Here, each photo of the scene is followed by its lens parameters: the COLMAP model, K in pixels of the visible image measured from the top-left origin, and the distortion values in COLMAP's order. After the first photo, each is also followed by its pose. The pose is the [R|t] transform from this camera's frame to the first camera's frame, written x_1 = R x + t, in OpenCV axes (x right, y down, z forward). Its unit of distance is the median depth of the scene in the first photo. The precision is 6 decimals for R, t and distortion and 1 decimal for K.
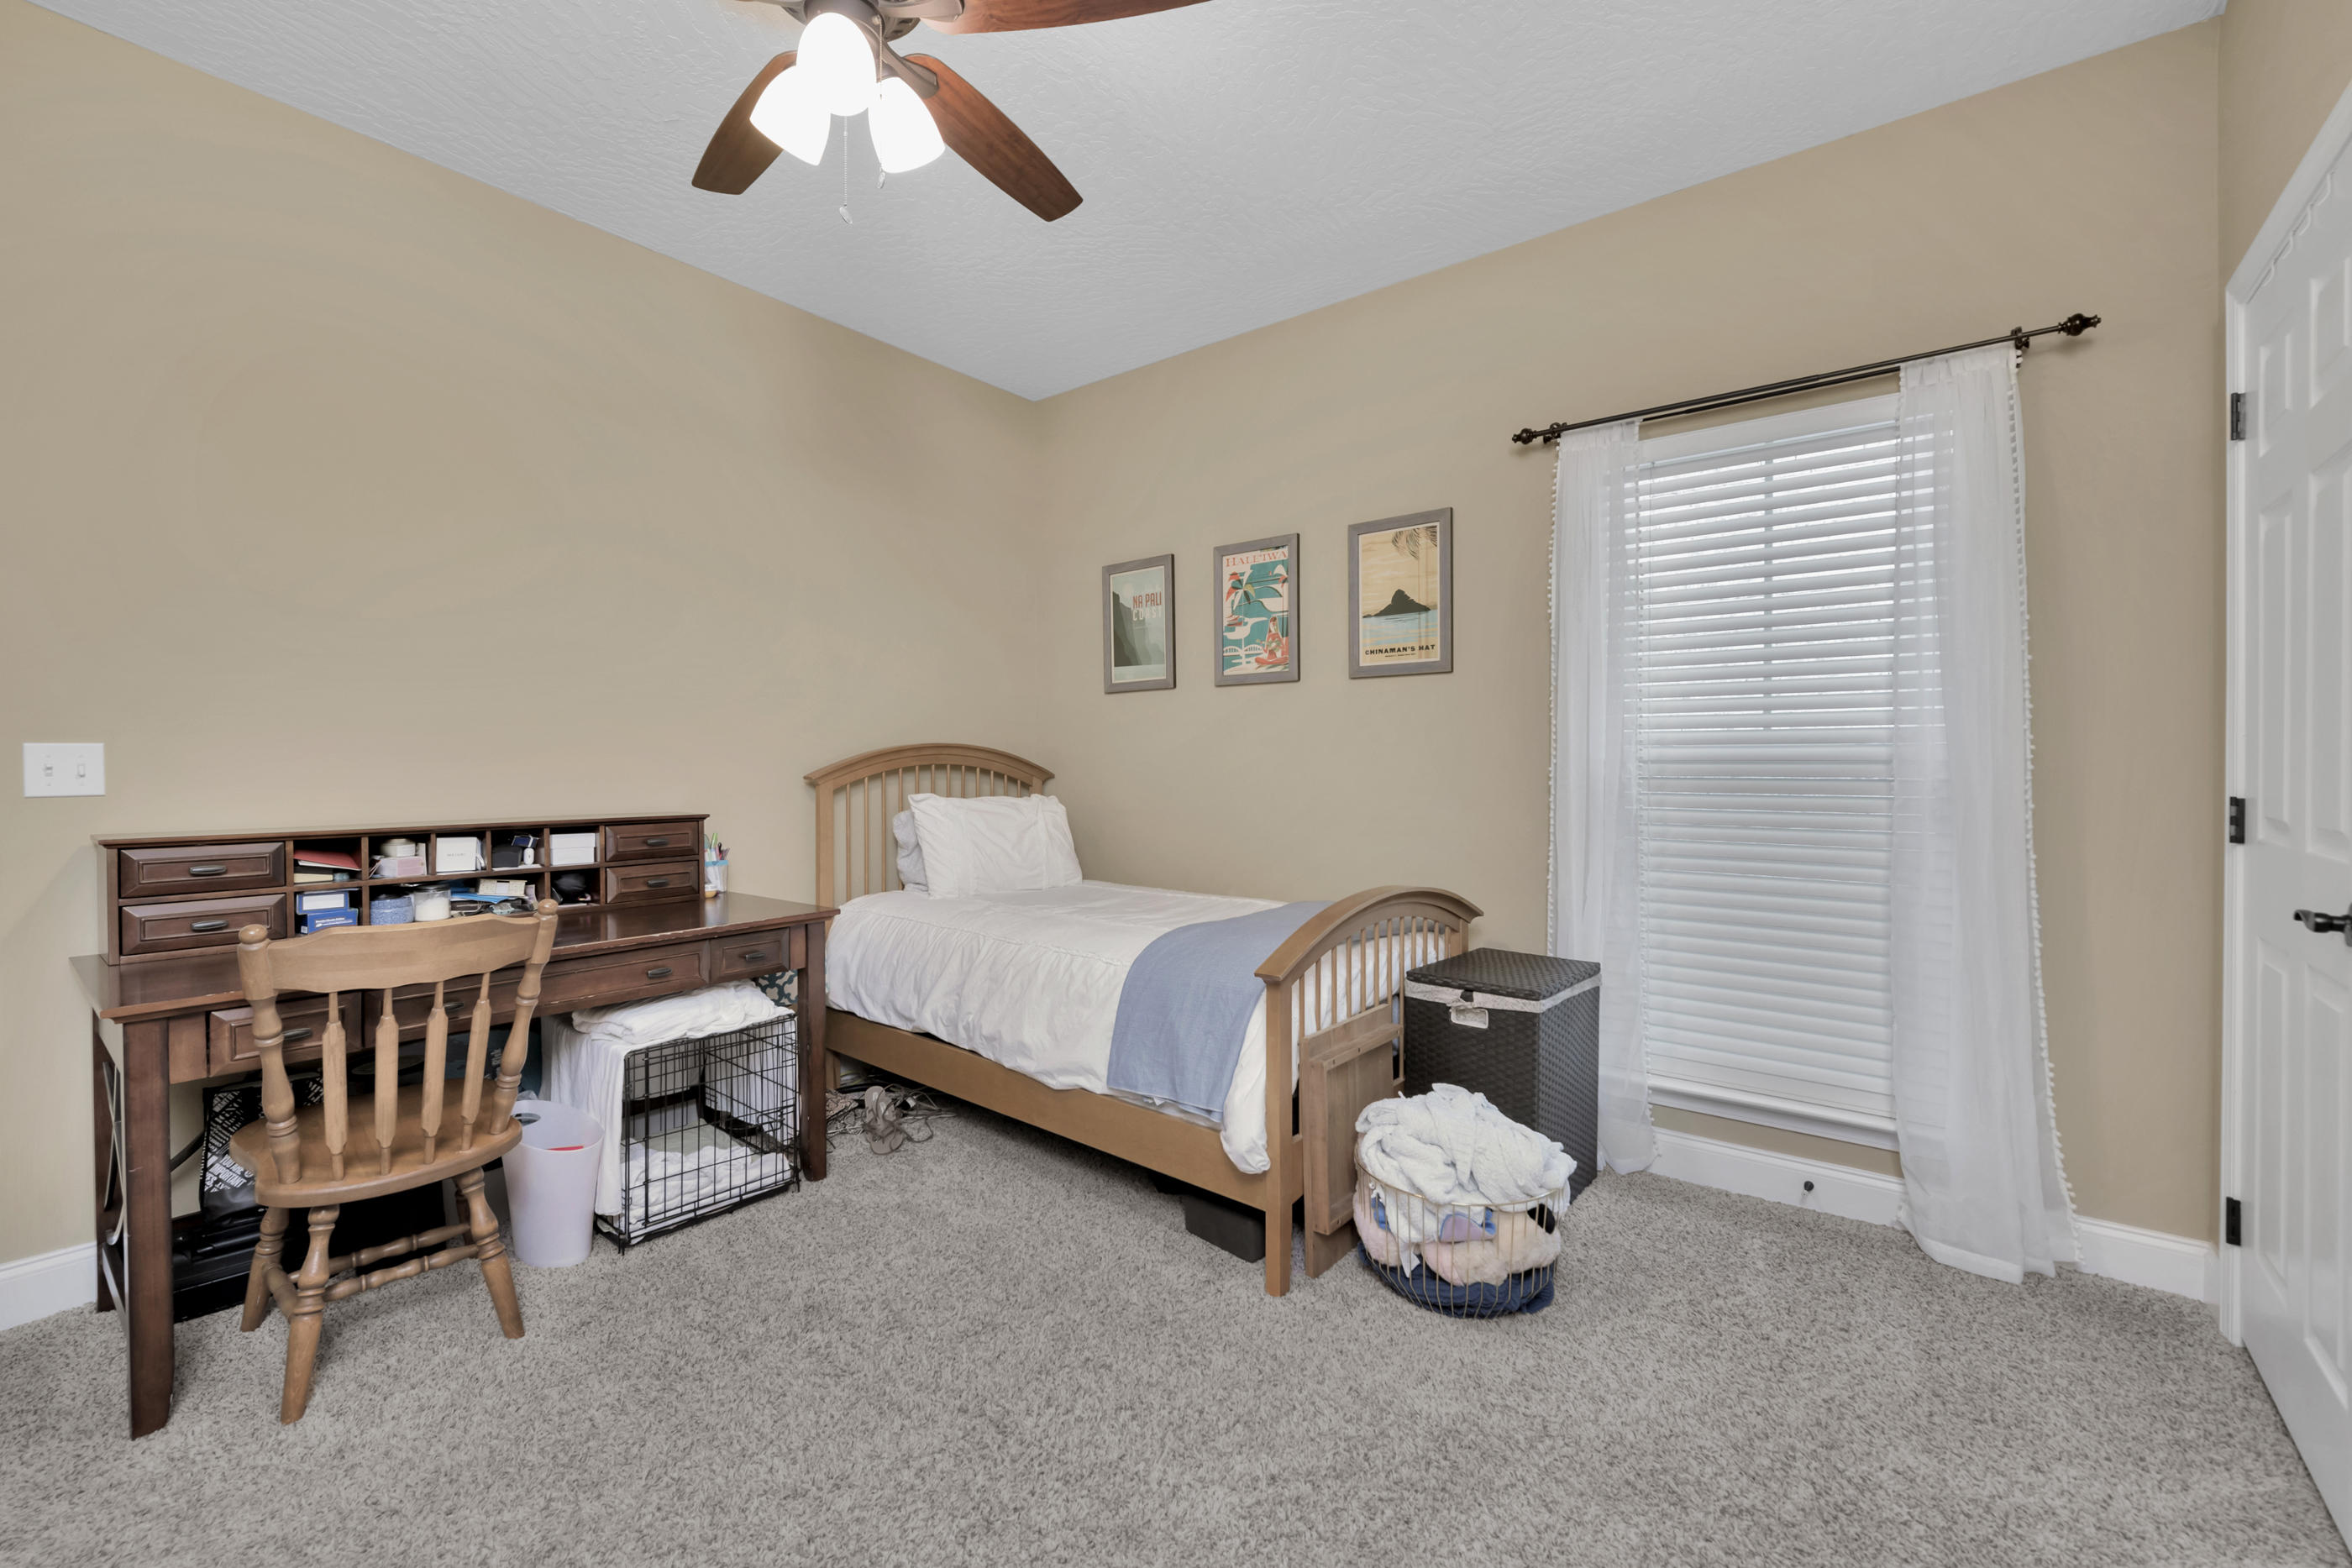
lens RADIAL K [[963.4, 0, 1168.8], [0, 963.4, 766.3], [0, 0, 1]] dist [0.001611, -0.003173]
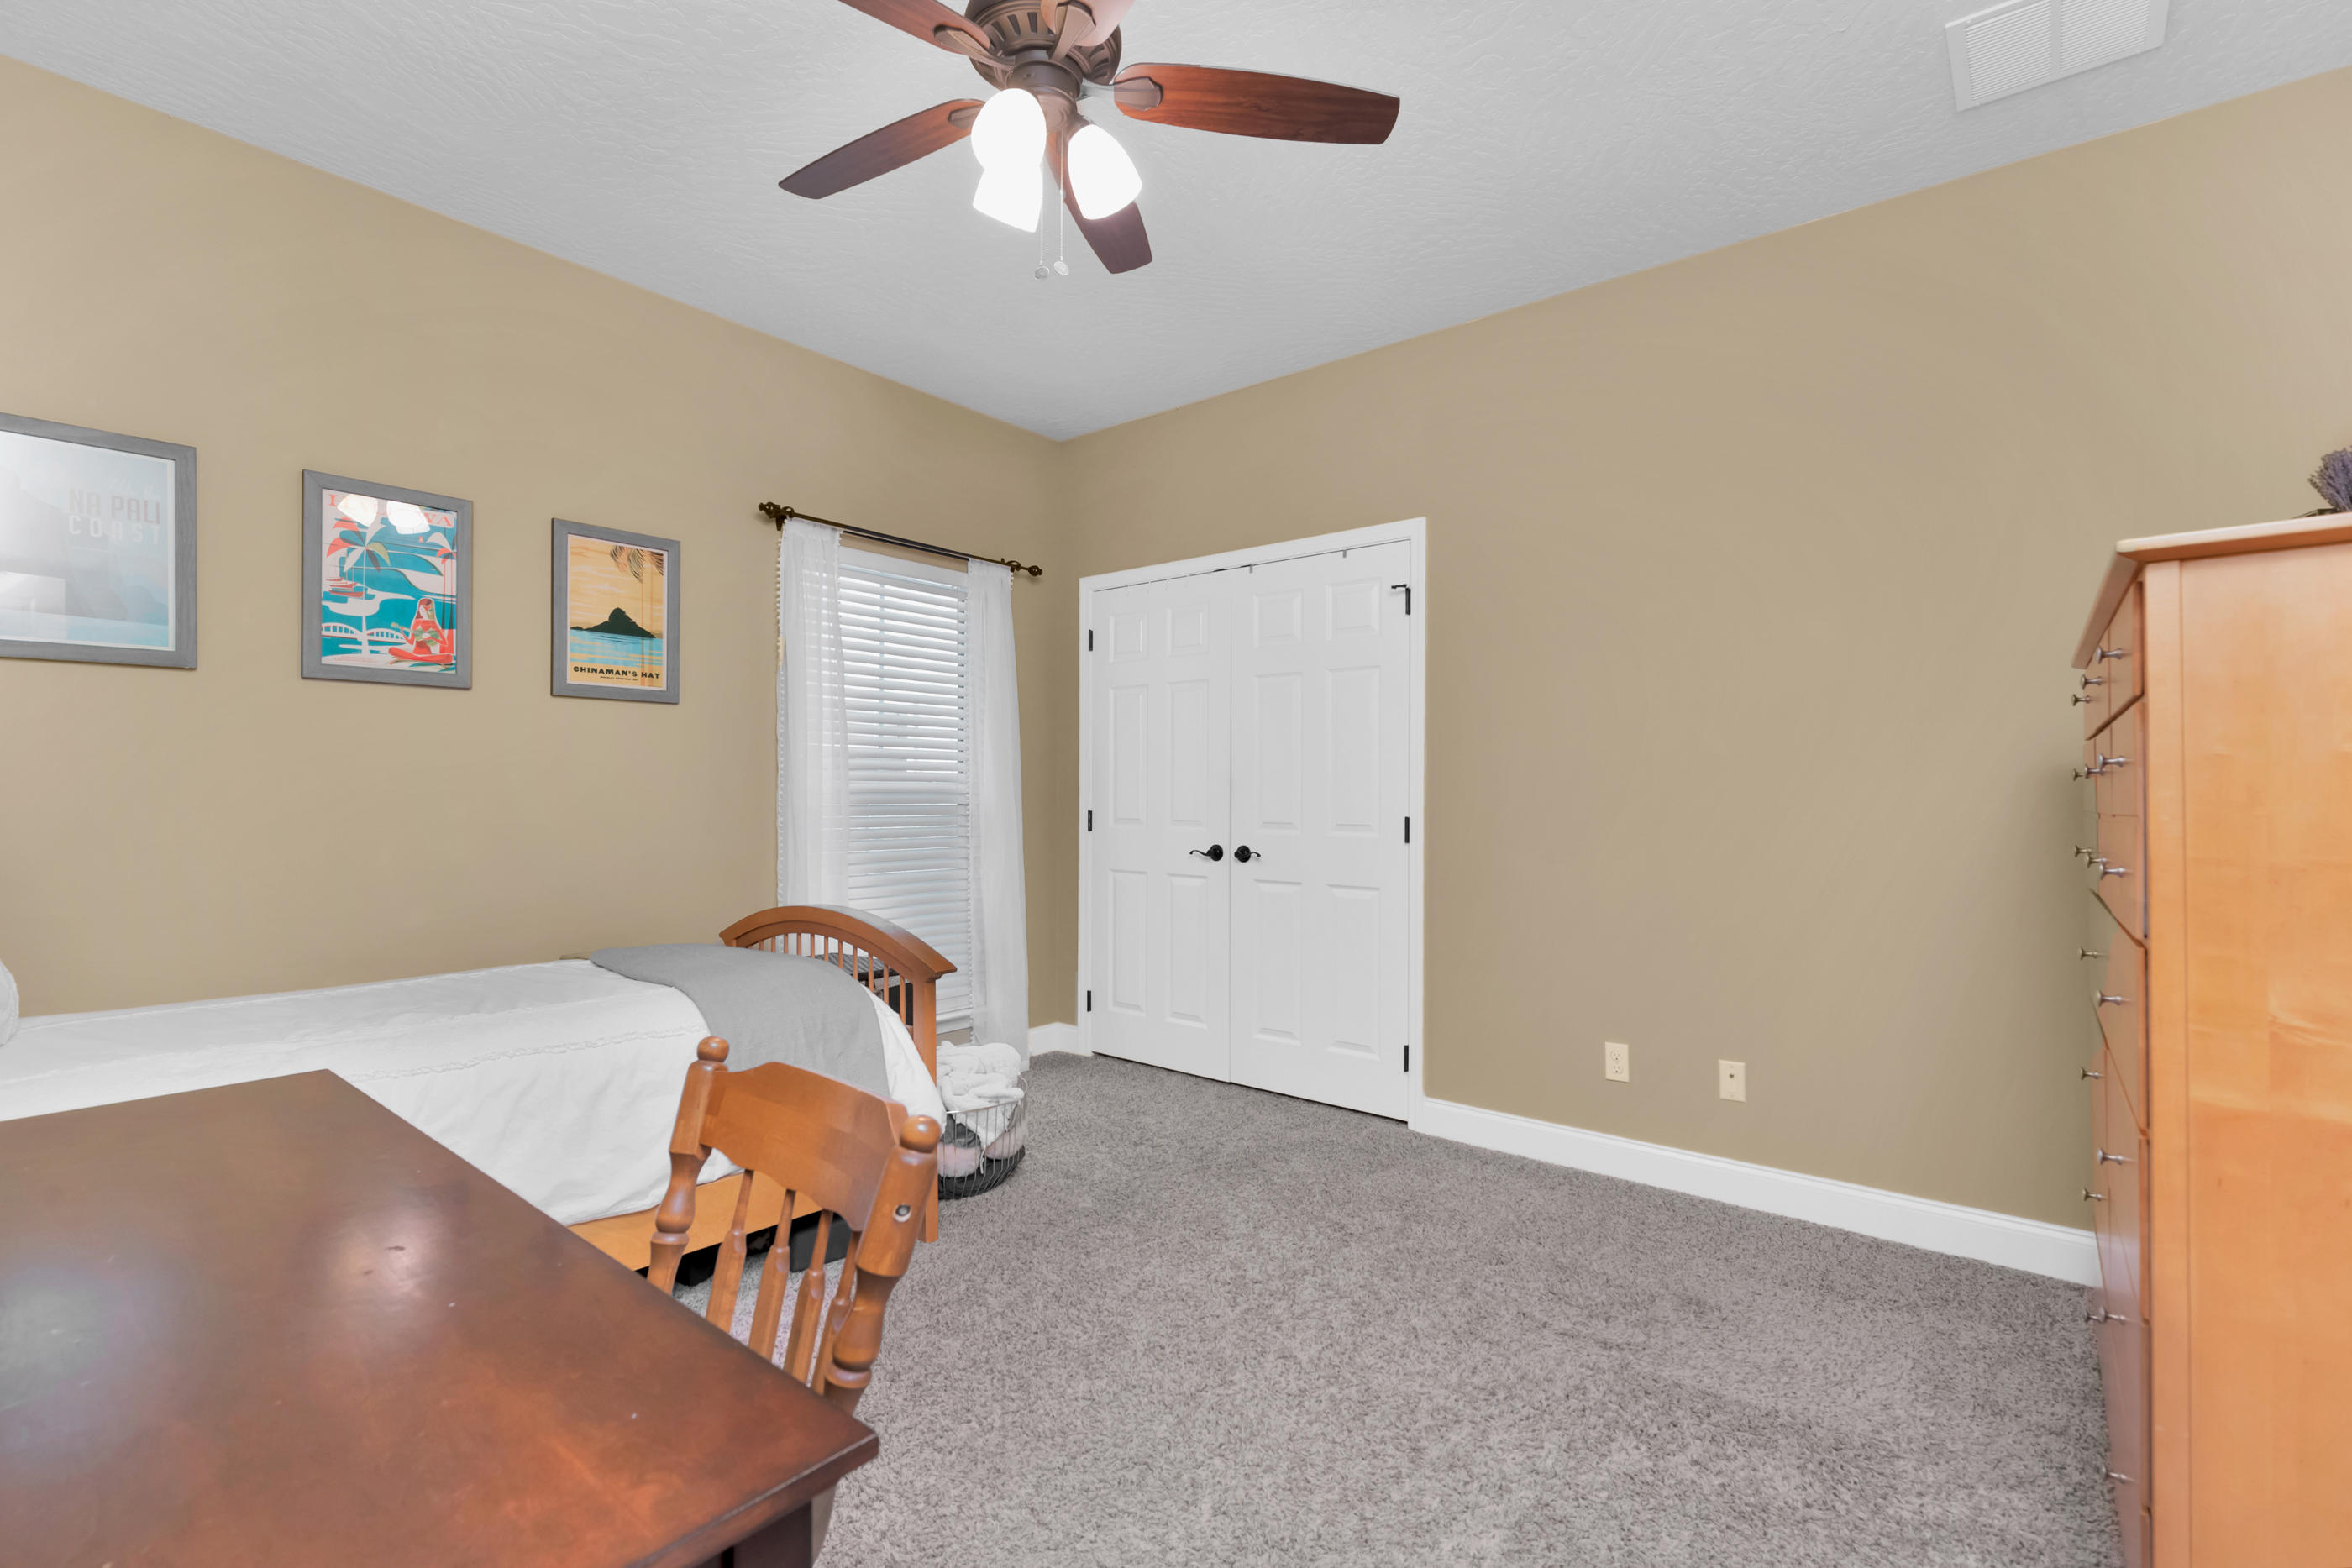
lens RADIAL K [[1083.6, 0, 1171.1], [0, 1083.6, 787.1], [0, 0, 1]] dist [0.003818, -0.003946]
pose [[0.003212, 0.011018, 0.999934, -0.798856], [0.004908, 0.999927, -0.011033, 0.004367], [-0.999983, 0.004943, 0.003158, 0.455406]]
